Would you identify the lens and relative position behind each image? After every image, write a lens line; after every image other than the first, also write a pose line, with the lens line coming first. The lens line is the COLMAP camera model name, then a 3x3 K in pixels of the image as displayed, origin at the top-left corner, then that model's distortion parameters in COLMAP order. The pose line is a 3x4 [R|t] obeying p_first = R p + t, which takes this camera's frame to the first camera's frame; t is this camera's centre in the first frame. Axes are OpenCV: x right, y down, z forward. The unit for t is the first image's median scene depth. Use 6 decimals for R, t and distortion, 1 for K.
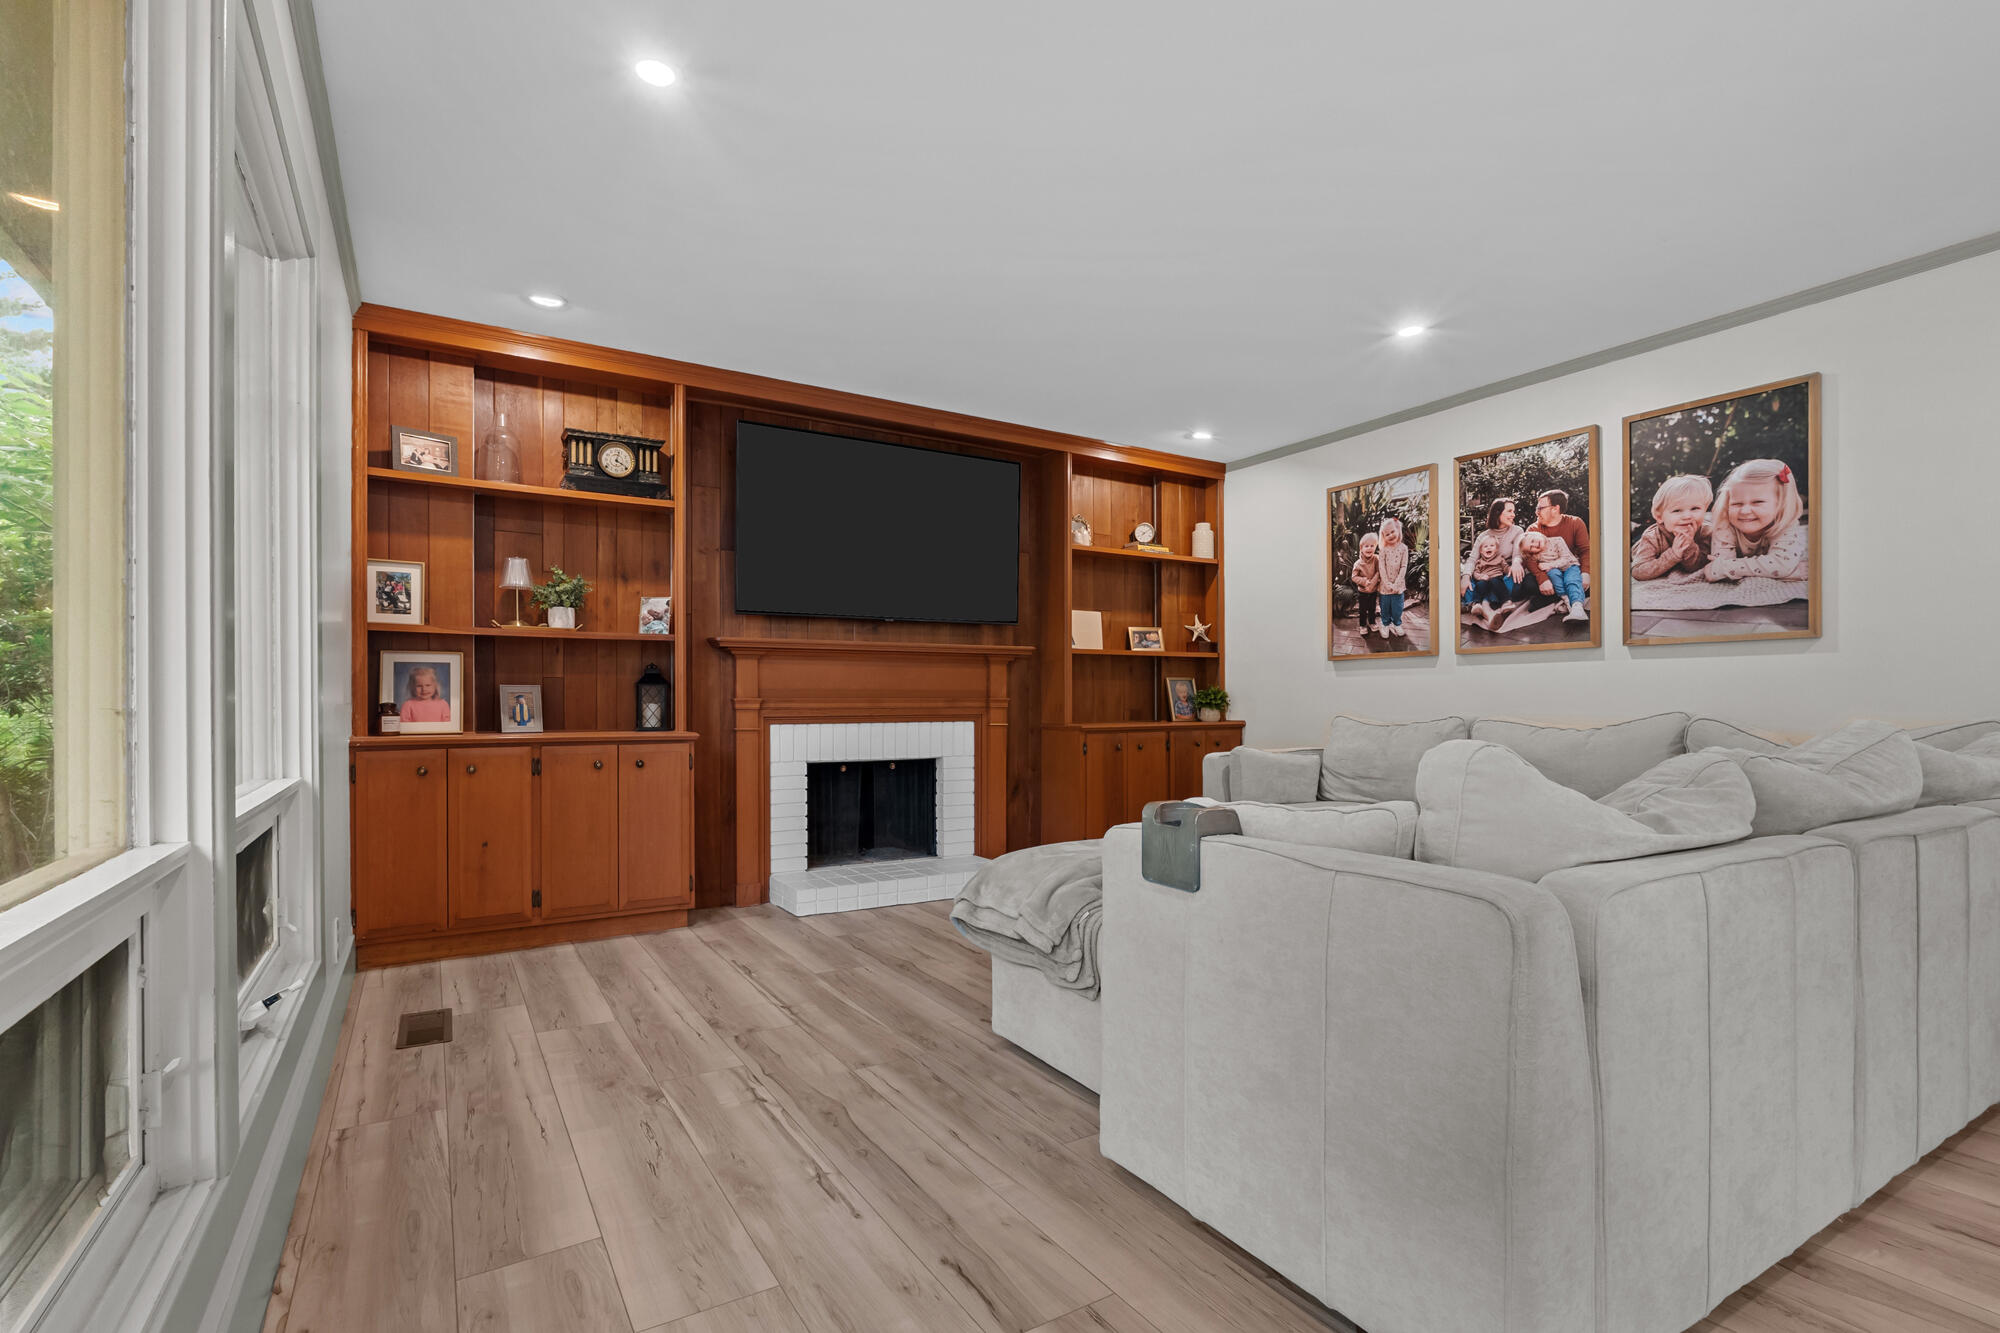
lens RADIAL K [[928.3, 0, 1006.0], [0, 928.3, 702.5], [0, 0, 1]] dist [-0.000167, 0.002505]
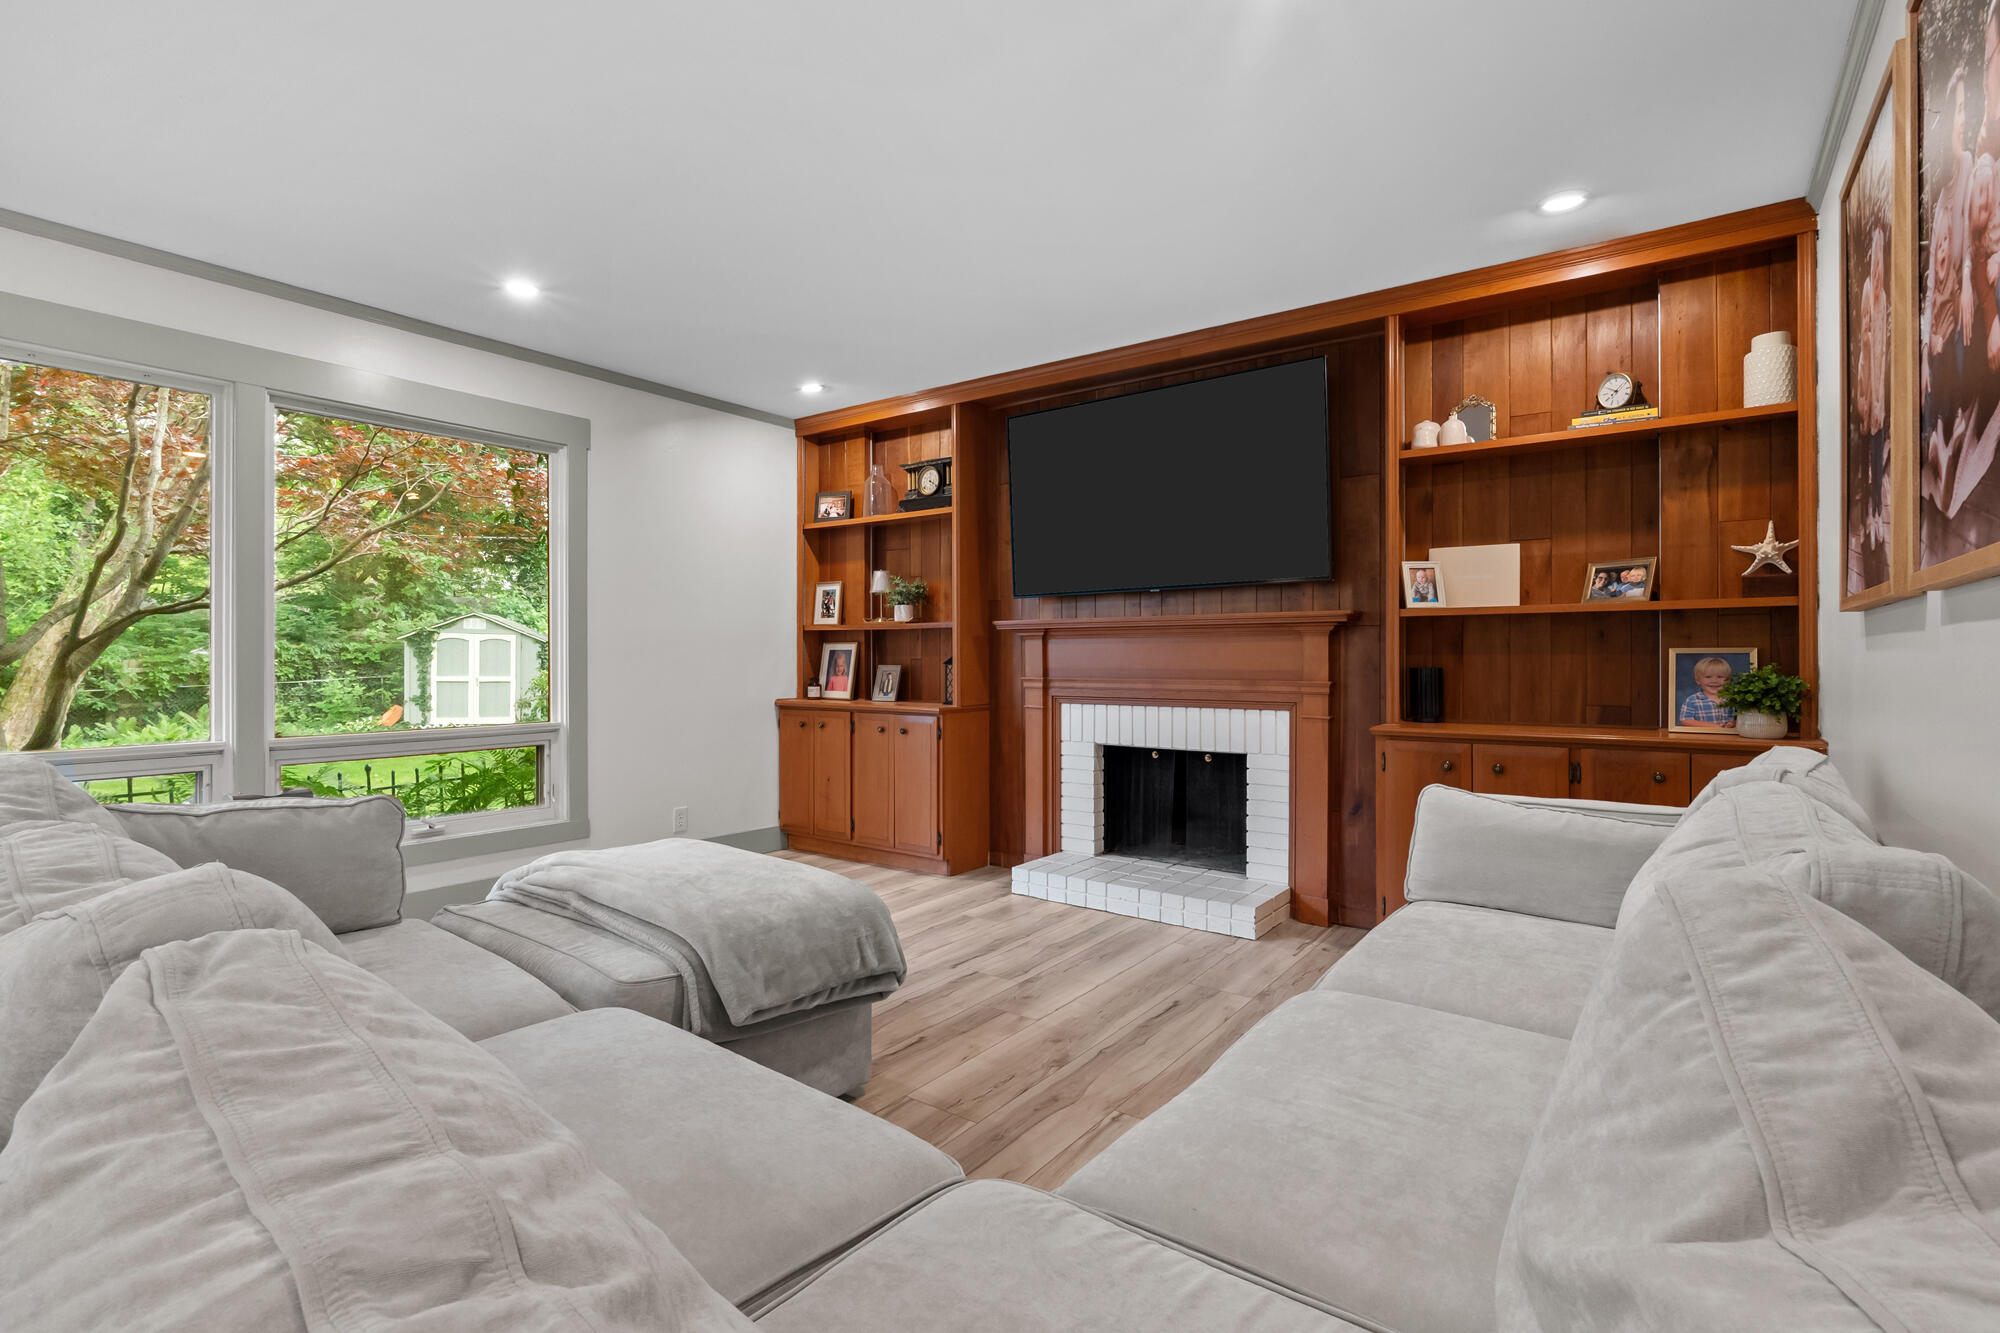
lens RADIAL K [[928.3, 0, 1003.5], [0, 928.3, 659.0], [0, 0, 1]] dist [-0.000167, 0.002505]
pose [[0.378124, 0.002203, -0.925752, 0.648126], [-0.003690, 0.999993, 0.000872, -0.025000], [0.925747, 0.003086, 0.378130, 0.548302]]
